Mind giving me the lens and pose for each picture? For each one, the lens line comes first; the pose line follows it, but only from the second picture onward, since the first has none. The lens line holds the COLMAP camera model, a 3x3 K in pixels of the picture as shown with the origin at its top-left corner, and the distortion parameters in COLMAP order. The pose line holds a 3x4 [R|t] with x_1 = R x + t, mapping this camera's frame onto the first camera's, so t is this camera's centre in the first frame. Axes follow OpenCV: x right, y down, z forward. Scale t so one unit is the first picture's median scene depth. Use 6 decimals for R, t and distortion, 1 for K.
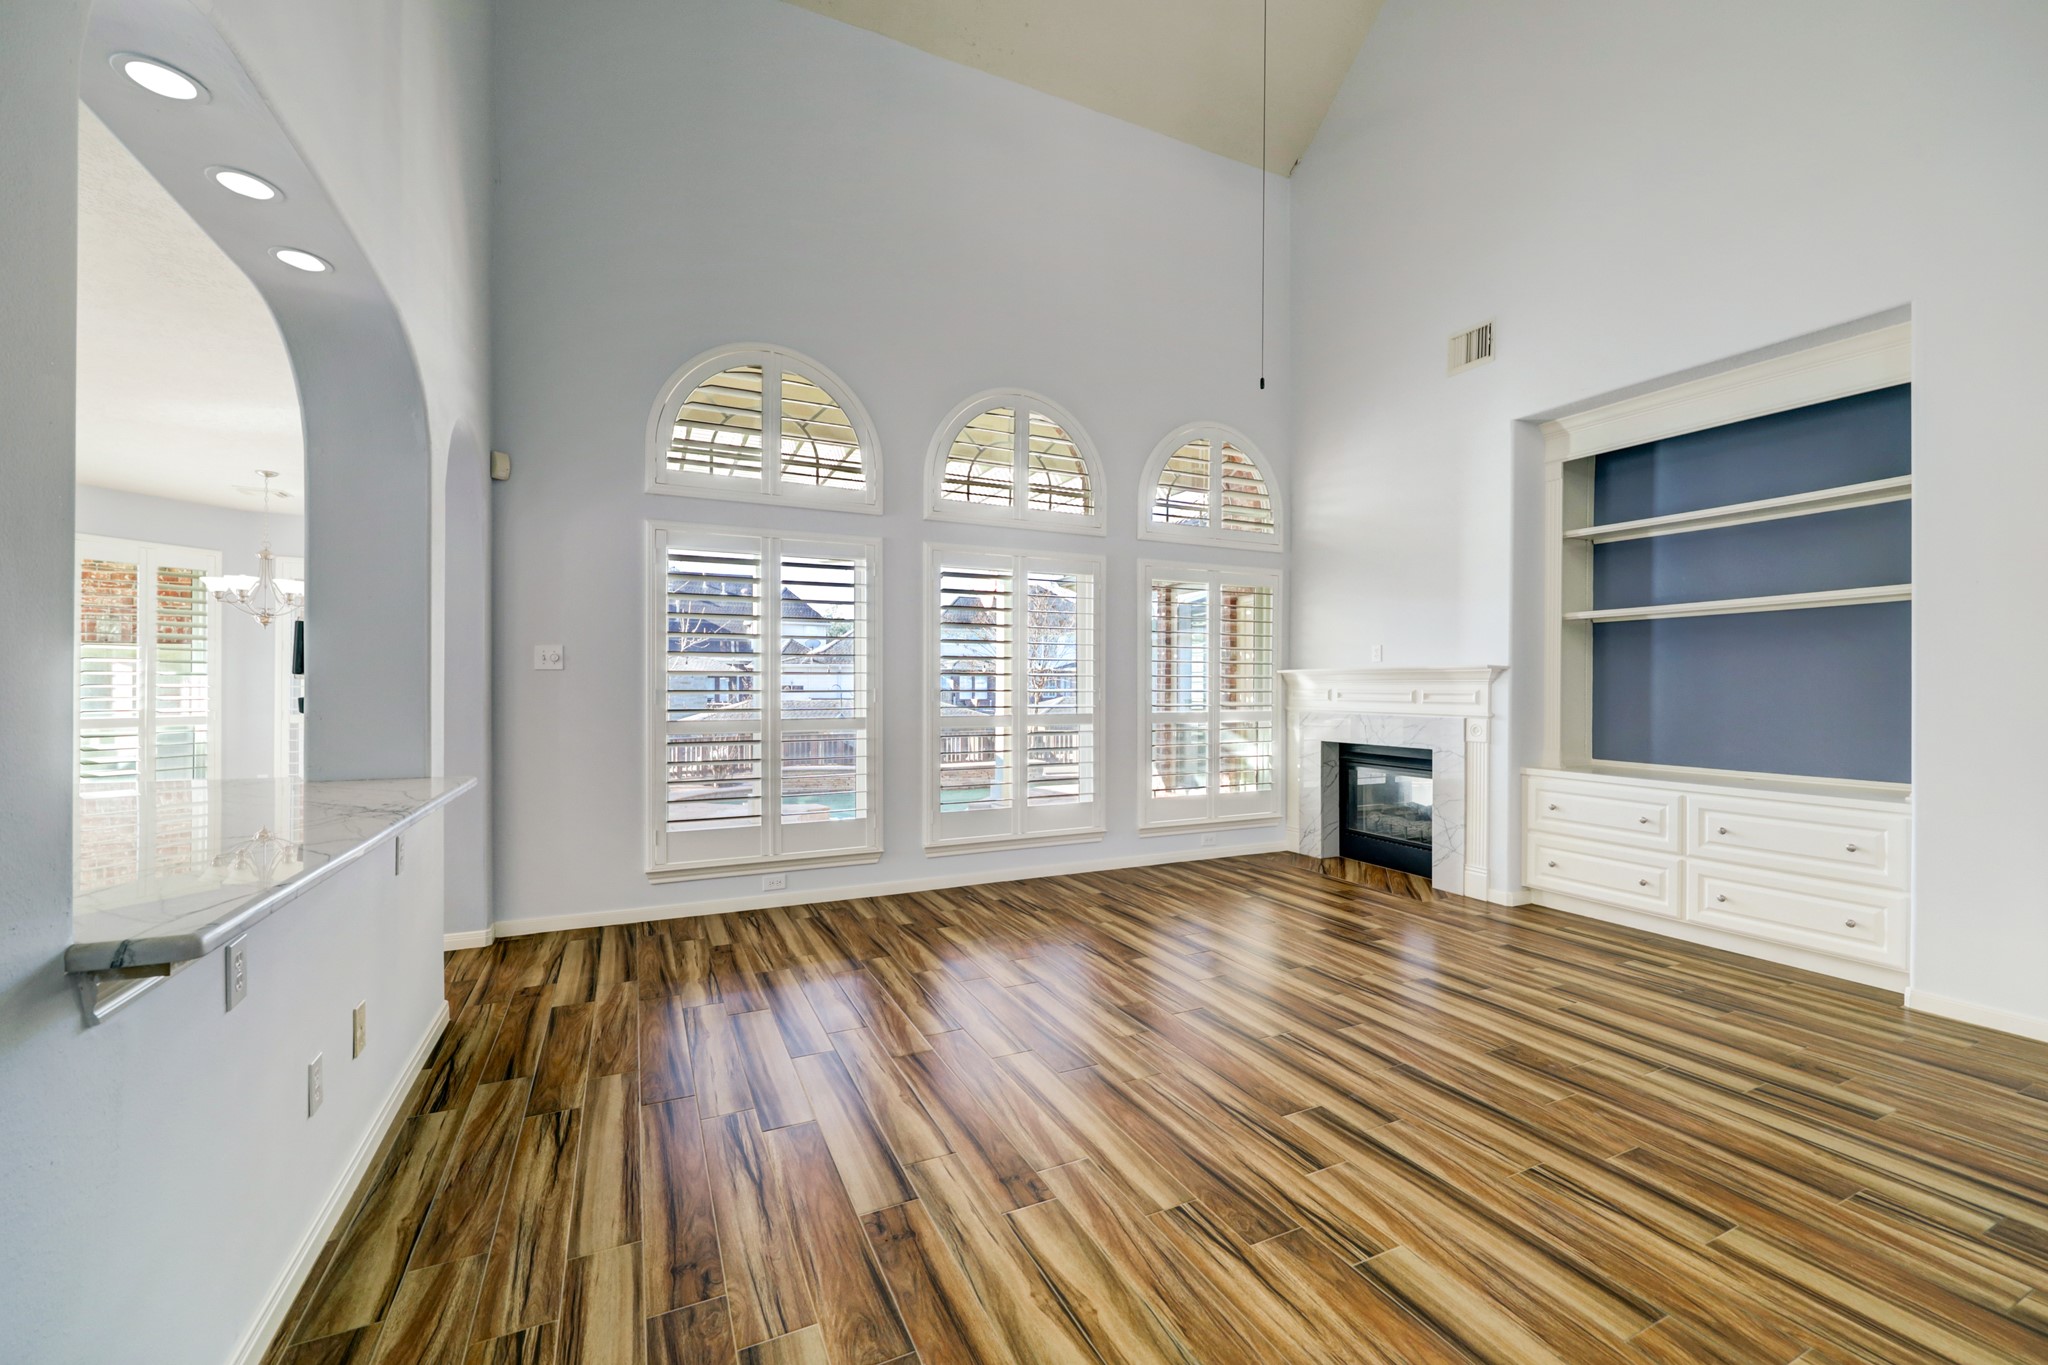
lens RADIAL K [[830.0, 0, 1014.9], [0, 830.0, 679.7], [0, 0, 1]] dist [-0.000338, 0.001076]
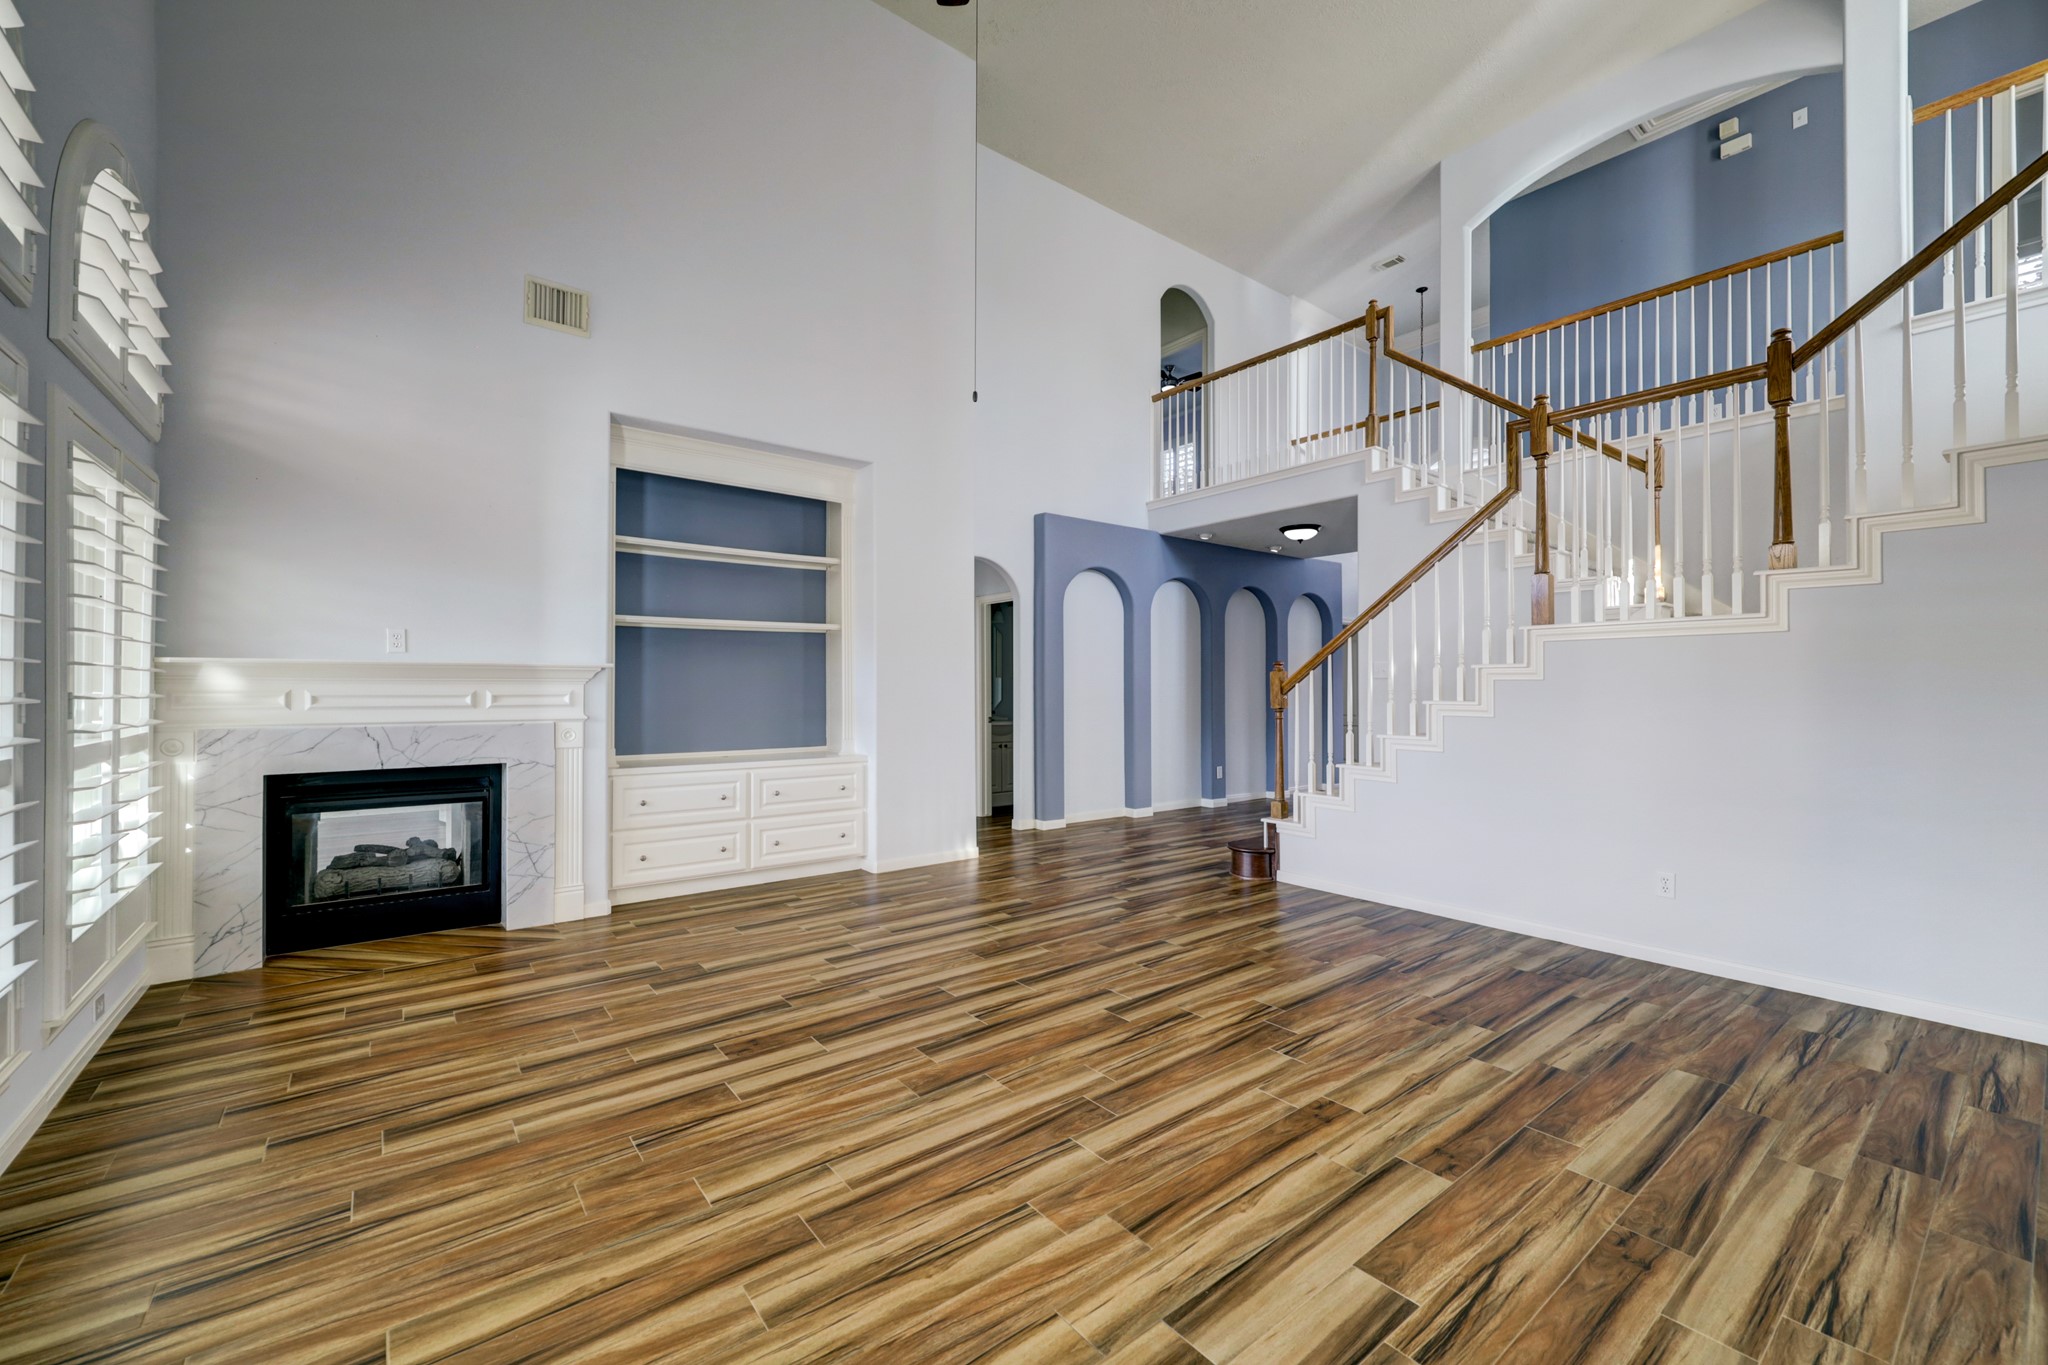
lens RADIAL K [[830.0, 0, 1040.3], [0, 830.0, 682.5], [0, 0, 1]] dist [-0.000338, 0.001076]
pose [[-0.238814, 0.002579, 0.971062, -0.645561], [-0.008159, 0.999956, -0.004663, 0.005047], [-0.971031, -0.009036, -0.238782, 1.040814]]
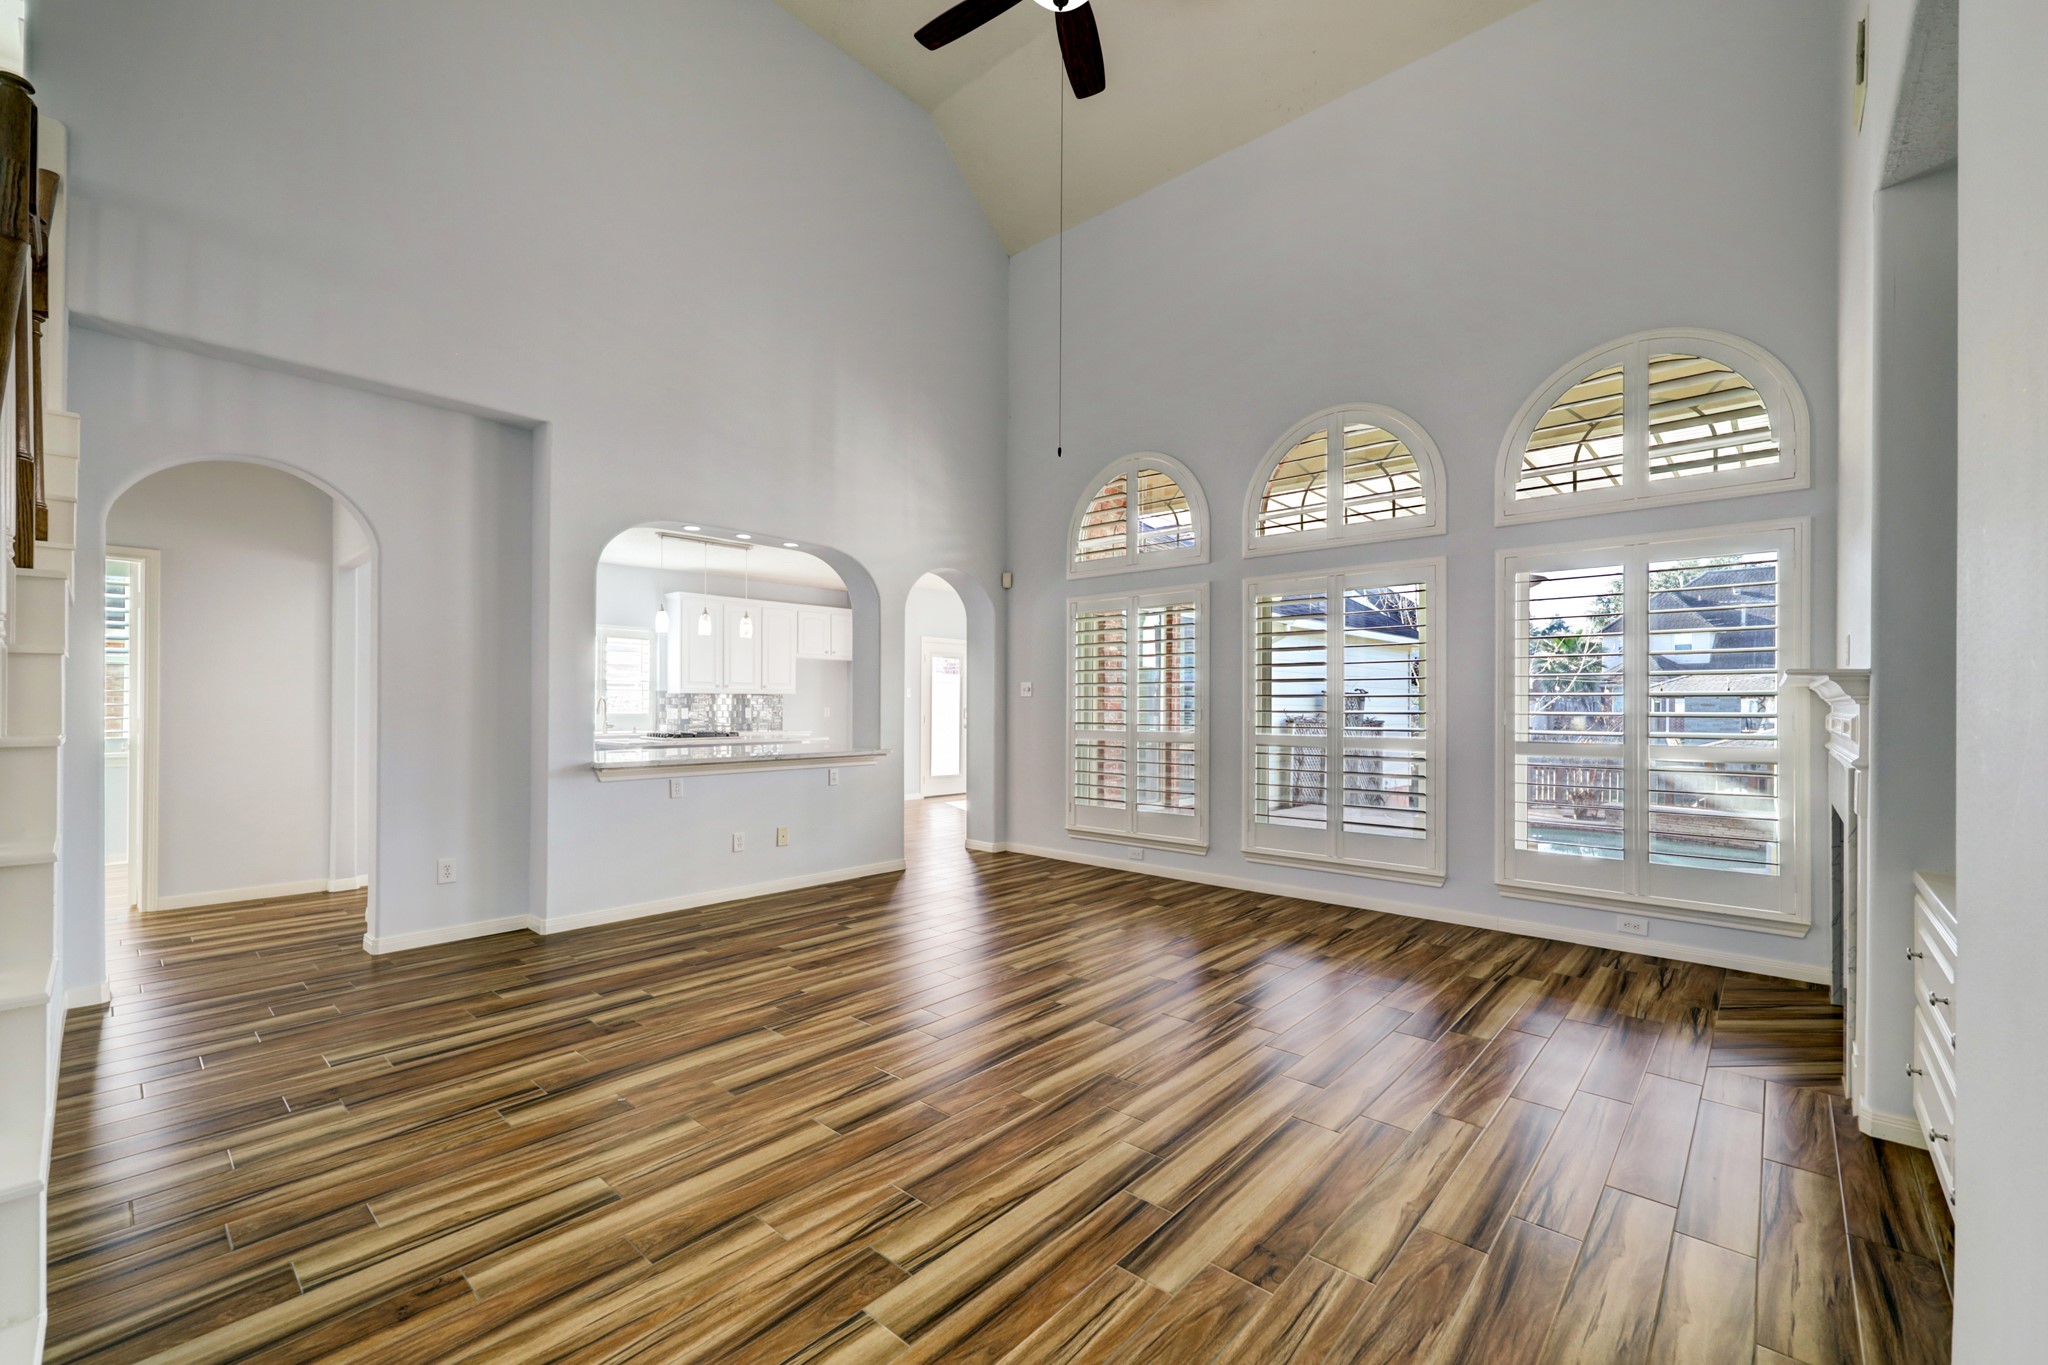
lens RADIAL K [[830.0, 0, 1018.2], [0, 830.0, 701.1], [0, 0, 1]] dist [-0.000338, 0.001076]
pose [[0.380513, -0.004649, -0.924764, 1.225292], [0.003715, 0.999987, -0.003499, 0.003433], [0.924768, -0.002104, 0.380525, 0.441324]]
